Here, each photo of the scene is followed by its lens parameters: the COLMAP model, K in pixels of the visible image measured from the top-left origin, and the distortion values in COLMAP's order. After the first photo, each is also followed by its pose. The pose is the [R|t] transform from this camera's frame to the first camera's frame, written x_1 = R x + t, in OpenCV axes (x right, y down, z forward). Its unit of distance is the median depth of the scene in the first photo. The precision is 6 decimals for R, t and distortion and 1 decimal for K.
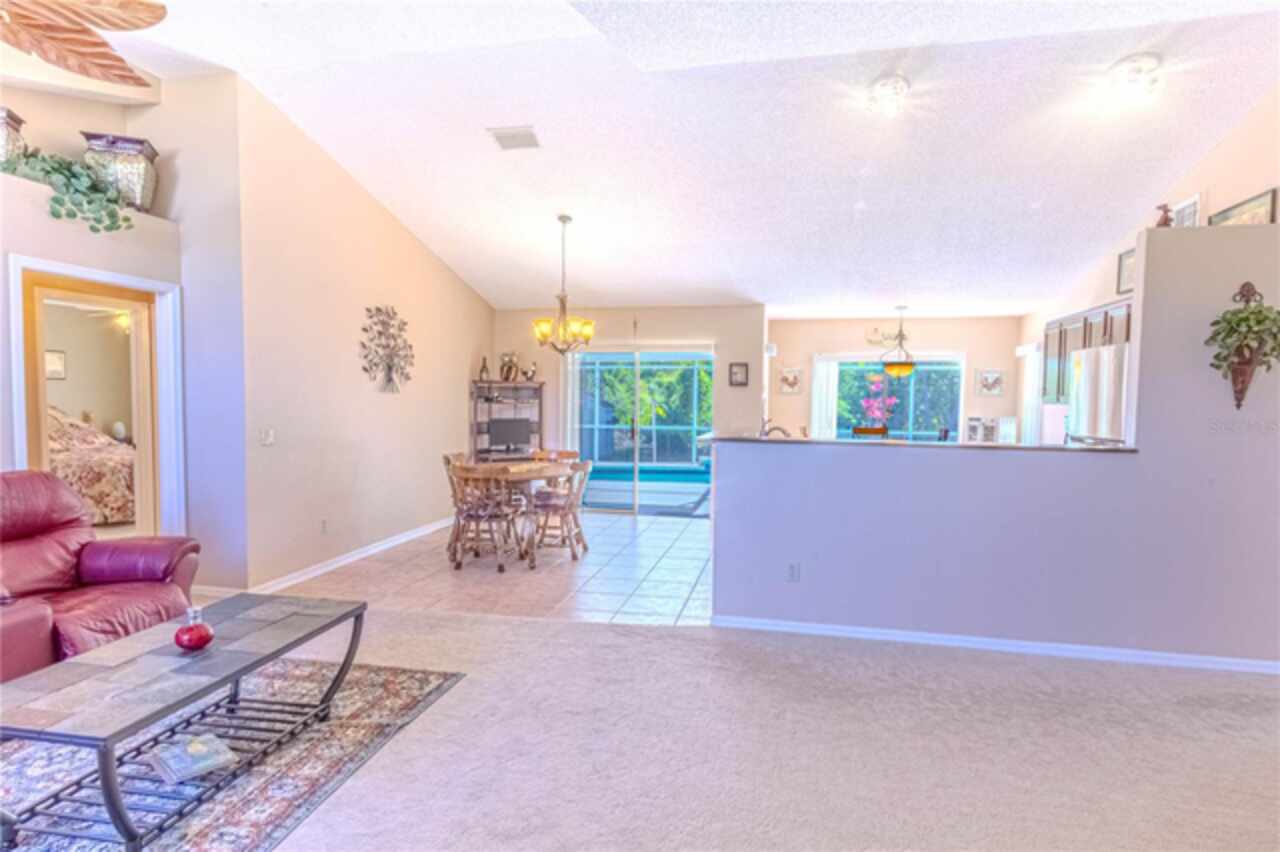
lens RADIAL K [[692.6, 0, 638.3], [0, 692.6, 432.7], [0, 0, 1]] dist [-0.004083, -0.000555]
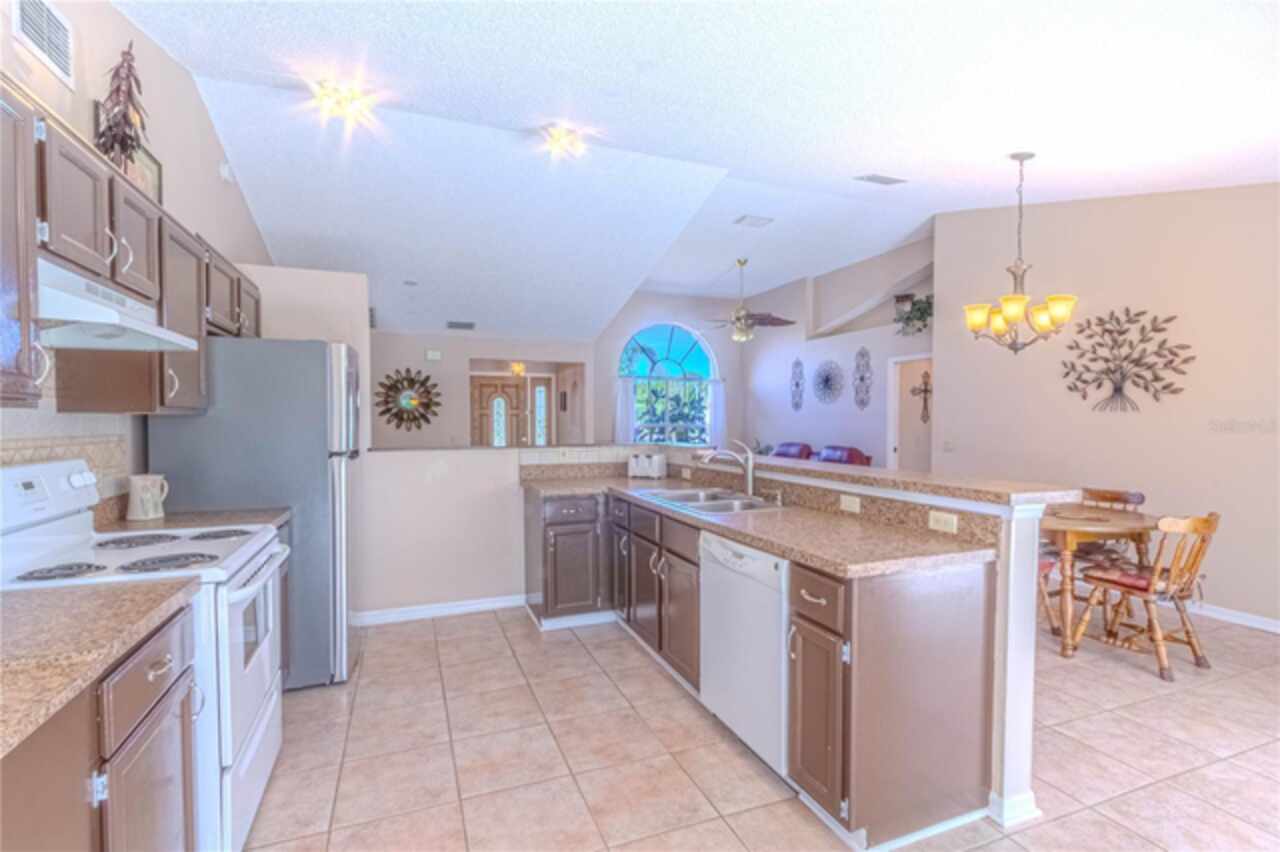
lens RADIAL K [[580.5, 0, 635.1], [0, 580.5, 437.2], [0, 0, 1]] dist [0.003770, -0.000518]
pose [[-0.835928, 0.006400, -0.548802, 1.001428], [-0.035375, 0.997225, 0.065511, -0.100478], [0.547698, 0.074177, -0.833381, 2.435668]]
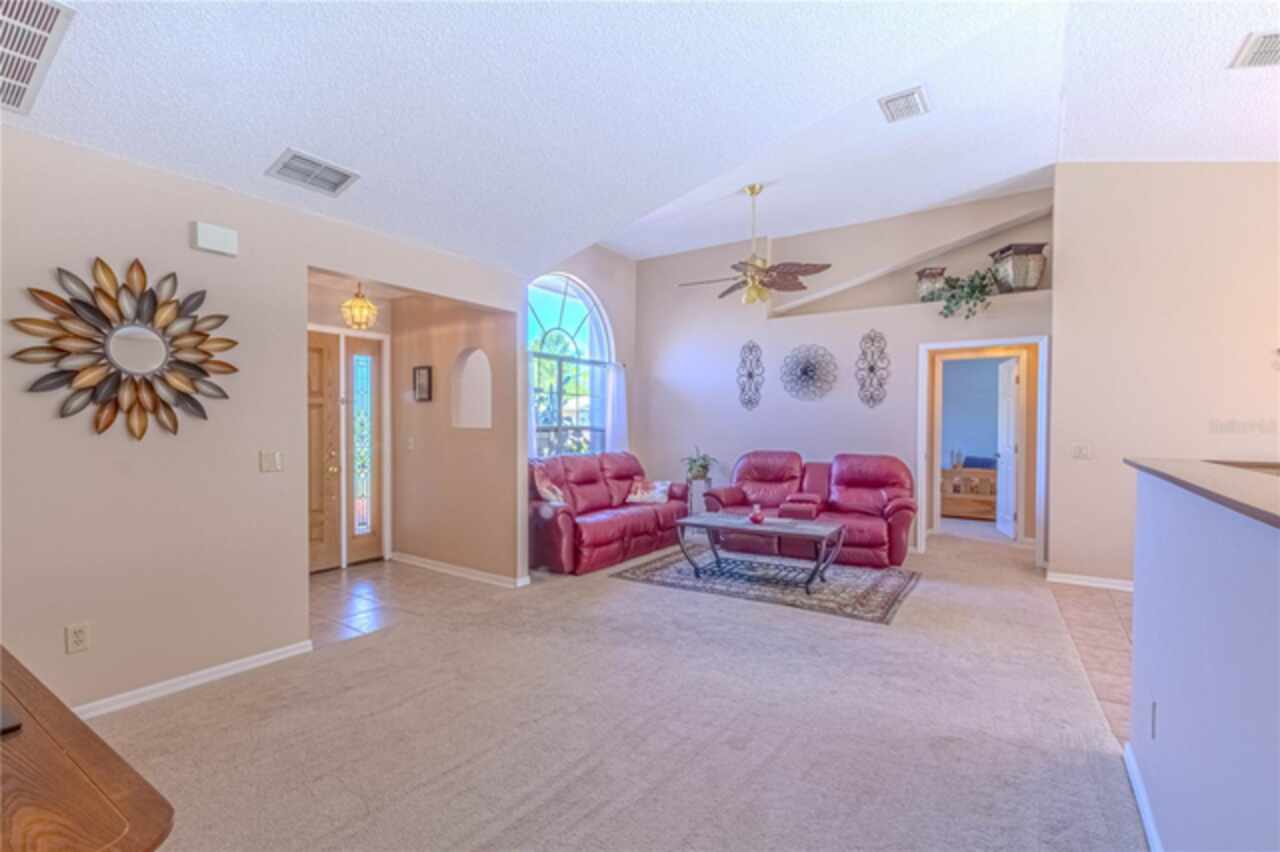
lens RADIAL K [[580.5, 0, 632.9], [0, 580.5, 437.3], [0, 0, 1]] dist [0.003770, -0.000518]
pose [[-0.382191, 0.005257, -0.924068, 0.973318], [-0.053211, 0.998199, 0.027687, -0.005962], [0.922550, 0.059752, -0.381223, 0.993819]]
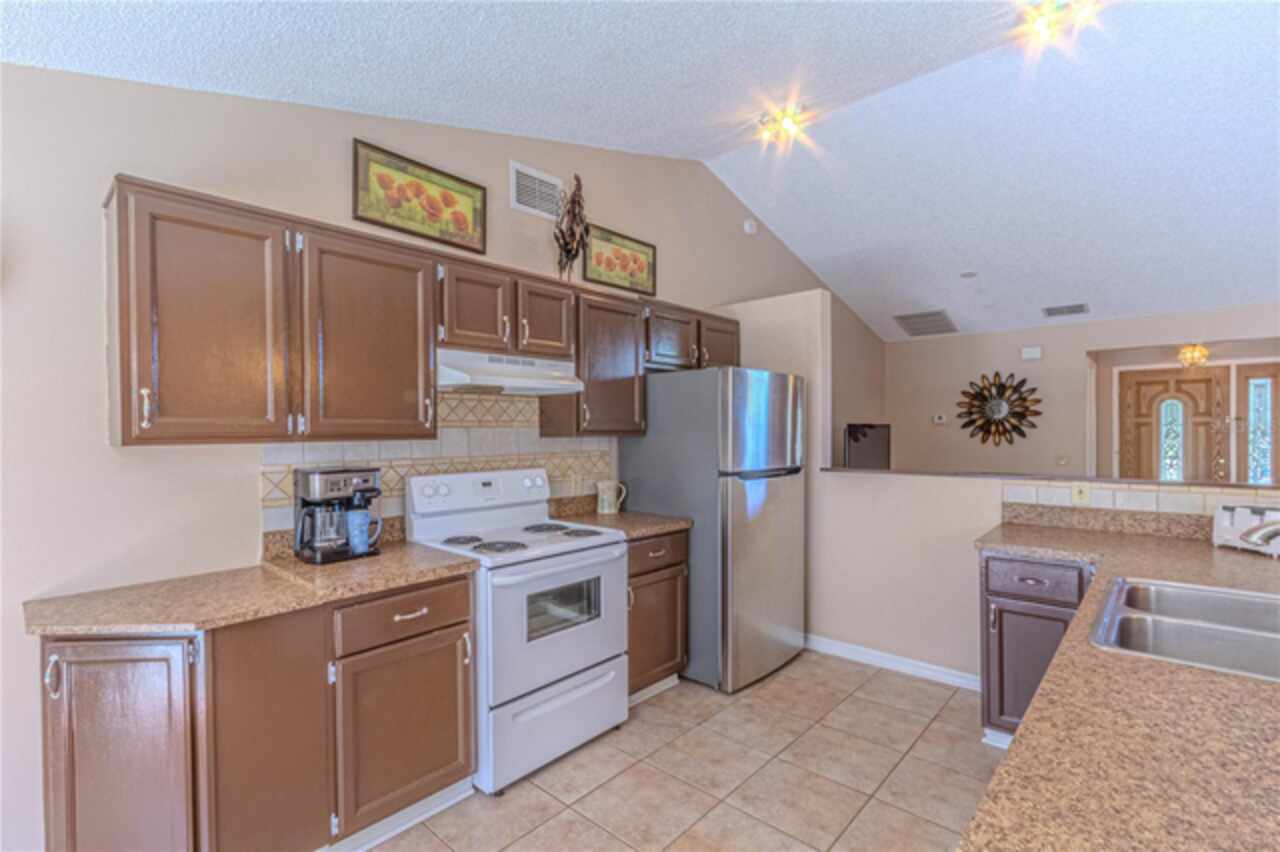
lens RADIAL K [[580.5, 0, 634.7], [0, 580.5, 435.3], [0, 0, 1]] dist [0.003770, -0.000518]
pose [[-0.859359, -0.008918, 0.511295, 0.543946], [0.023727, 0.998076, 0.057286, -0.118961], [-0.510822, 0.061360, -0.857494, 2.320109]]
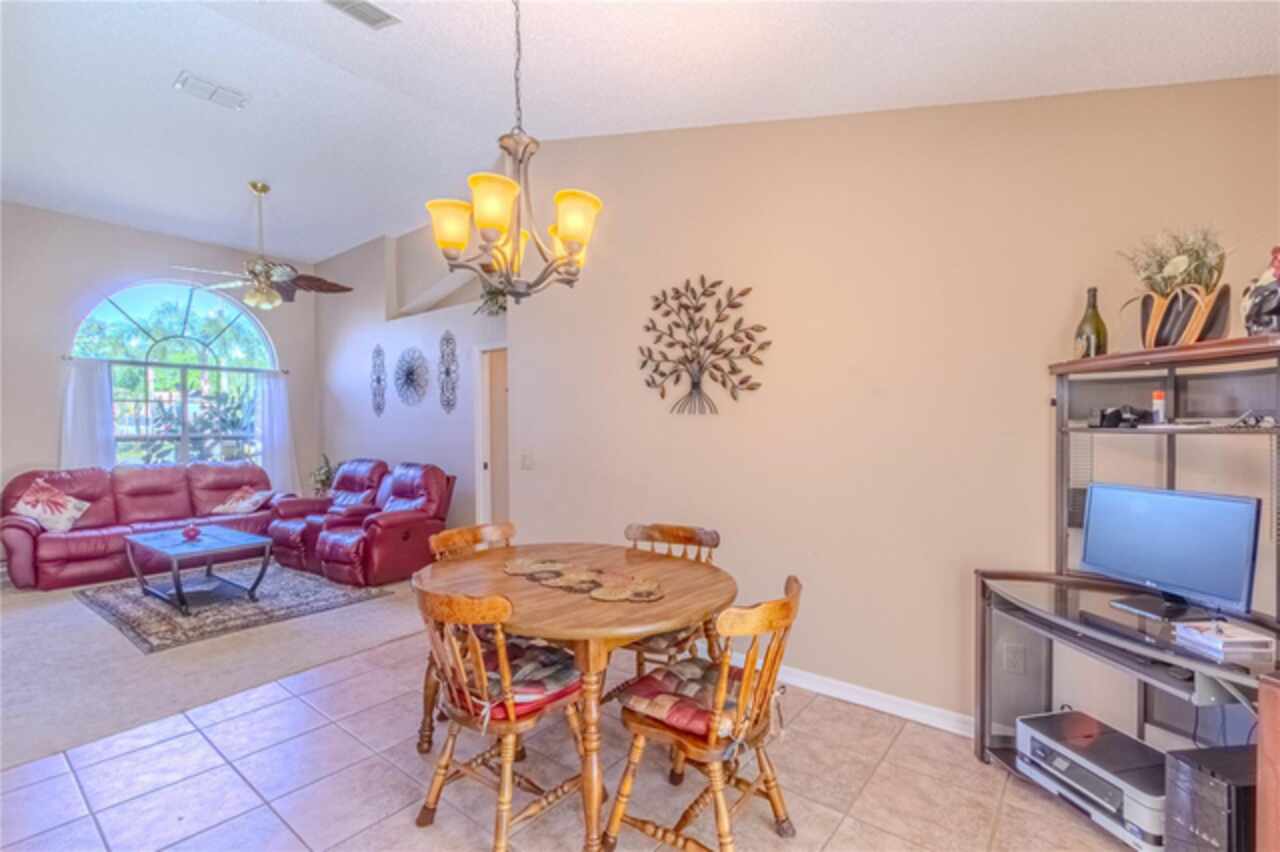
lens RADIAL K [[580.5, 0, 631.8], [0, 580.5, 437.2], [0, 0, 1]] dist [0.003770, -0.000518]
pose [[-0.458402, 0.010409, -0.888684, 0.267907], [-0.041827, 0.998571, 0.033271, -0.099730], [0.887760, 0.052423, -0.457312, 2.282323]]
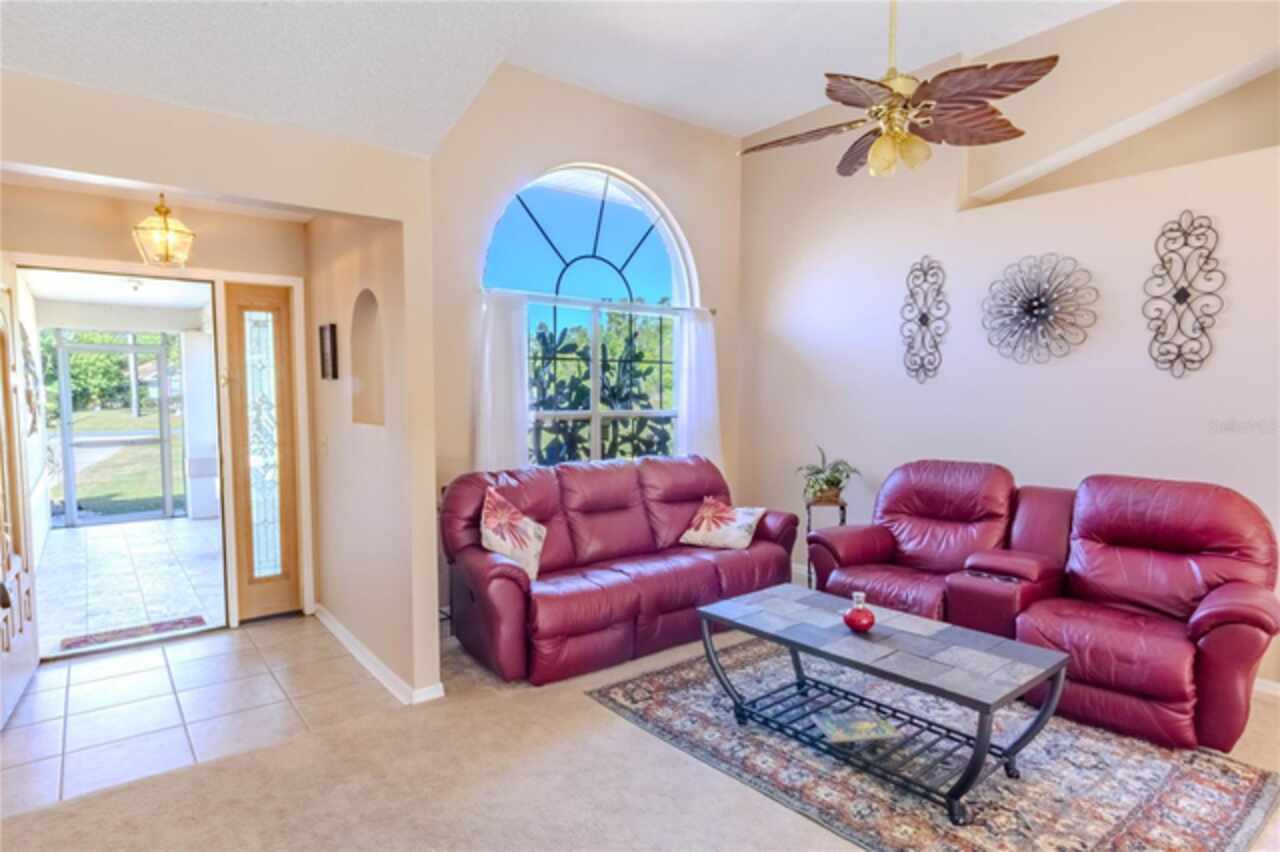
lens RADIAL K [[703.3, 0, 633.2], [0, 703.3, 436.3], [0, 0, 1]] dist [0.010464, -0.003088]
pose [[-0.648174, 0.037135, -0.760586, 0.322739], [-0.042405, 0.995500, 0.084742, -0.057001], [0.760310, 0.087180, -0.643683, 1.053526]]
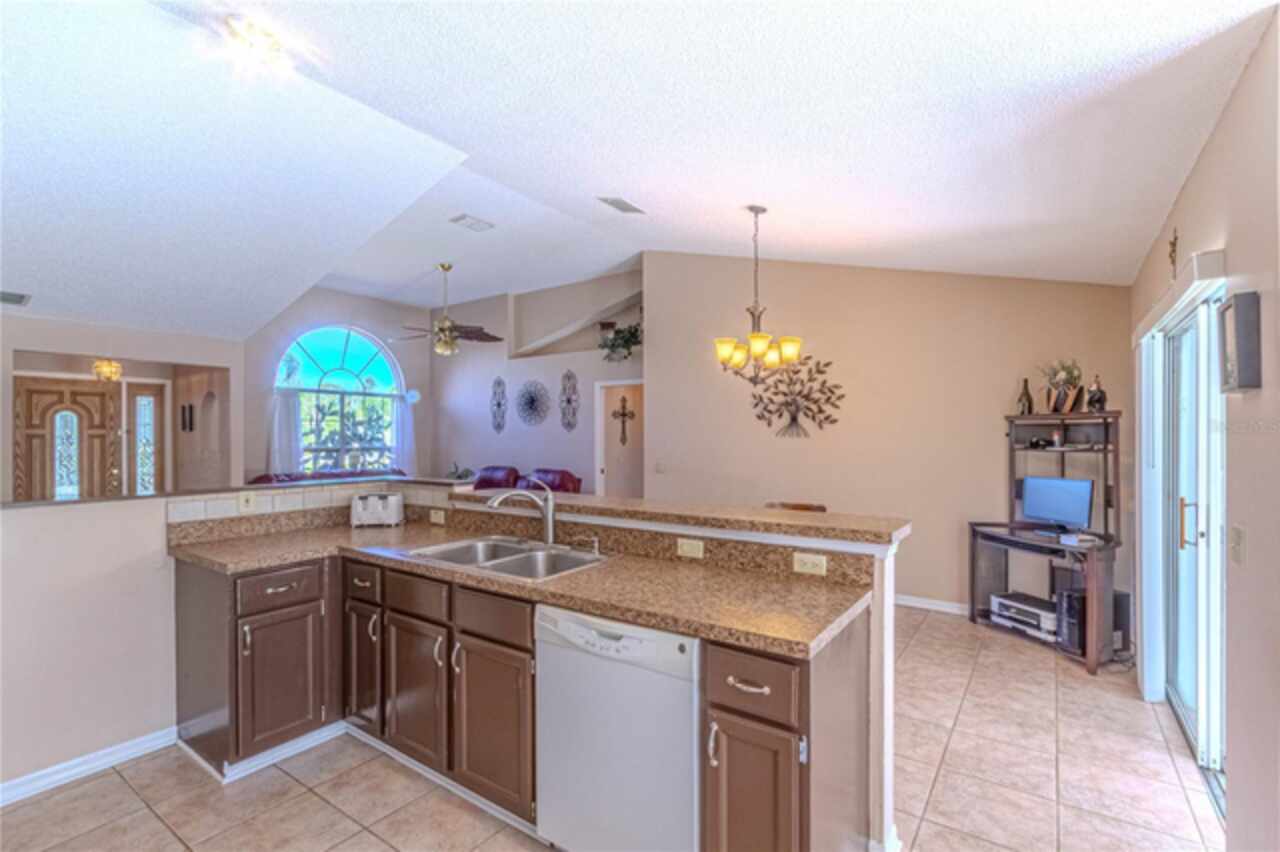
lens RADIAL K [[580.5, 0, 631.9], [0, 580.5, 436.7], [0, 0, 1]] dist [0.003770, -0.000518]
pose [[-0.402393, -0.009246, -0.915421, 0.999969], [-0.047658, 0.998805, 0.010861, -0.108340], [0.914226, 0.047997, -0.402352, 2.156658]]
